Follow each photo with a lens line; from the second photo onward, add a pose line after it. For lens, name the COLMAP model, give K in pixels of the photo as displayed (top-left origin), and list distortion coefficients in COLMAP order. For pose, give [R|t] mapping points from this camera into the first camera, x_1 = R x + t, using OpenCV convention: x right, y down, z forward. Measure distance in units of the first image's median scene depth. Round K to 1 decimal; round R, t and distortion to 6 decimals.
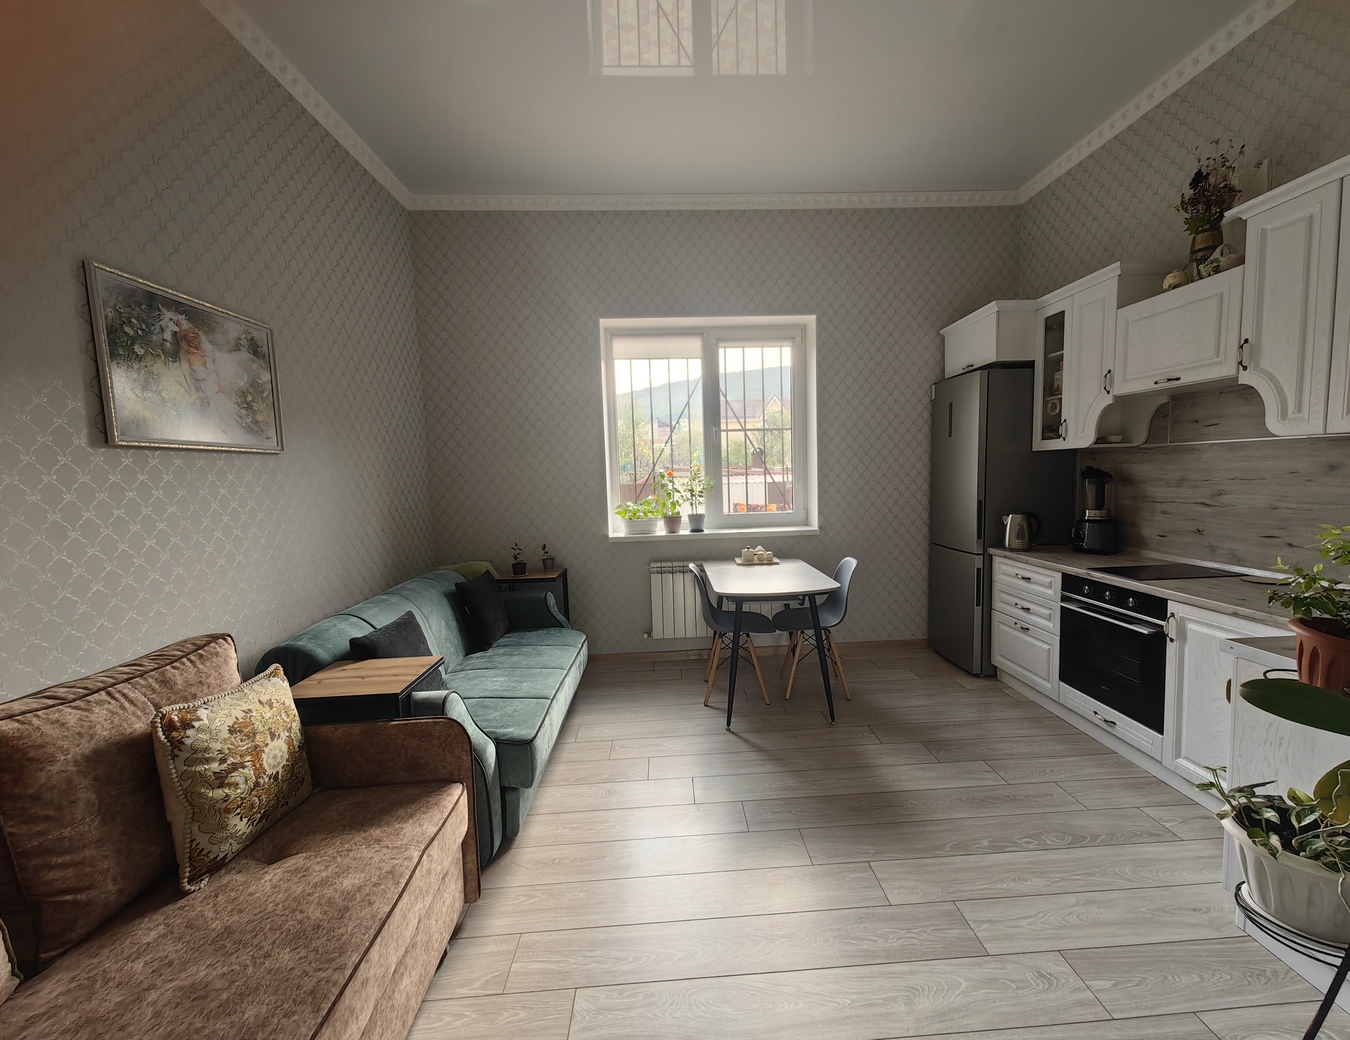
lens RADIAL K [[534.1, 0, 694.5], [0, 534.1, 517.9], [0, 0, 1]] dist [0.013613, -0.003601]
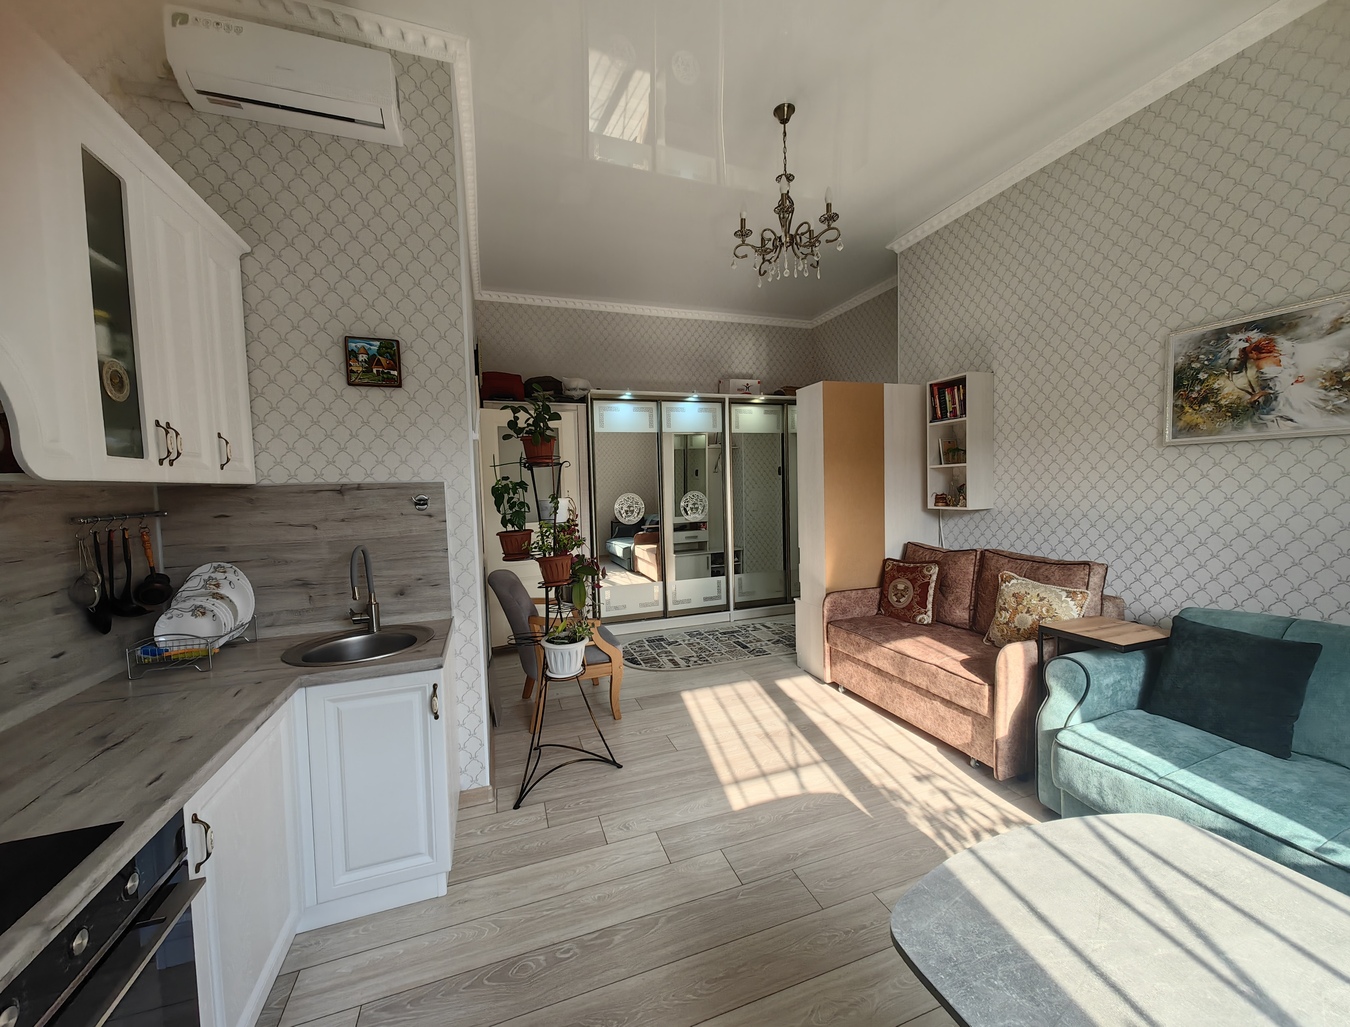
lens RADIAL K [[523.6, 0, 681.7], [0, 523.6, 511.7], [0, 0, 1]] dist [0.016036, -0.005309]
pose [[-0.957676, 0.073399, -0.278333, 0.494371], [0.033968, 0.989004, 0.143933, -0.140271], [0.285837, 0.128387, -0.949639, 1.368551]]
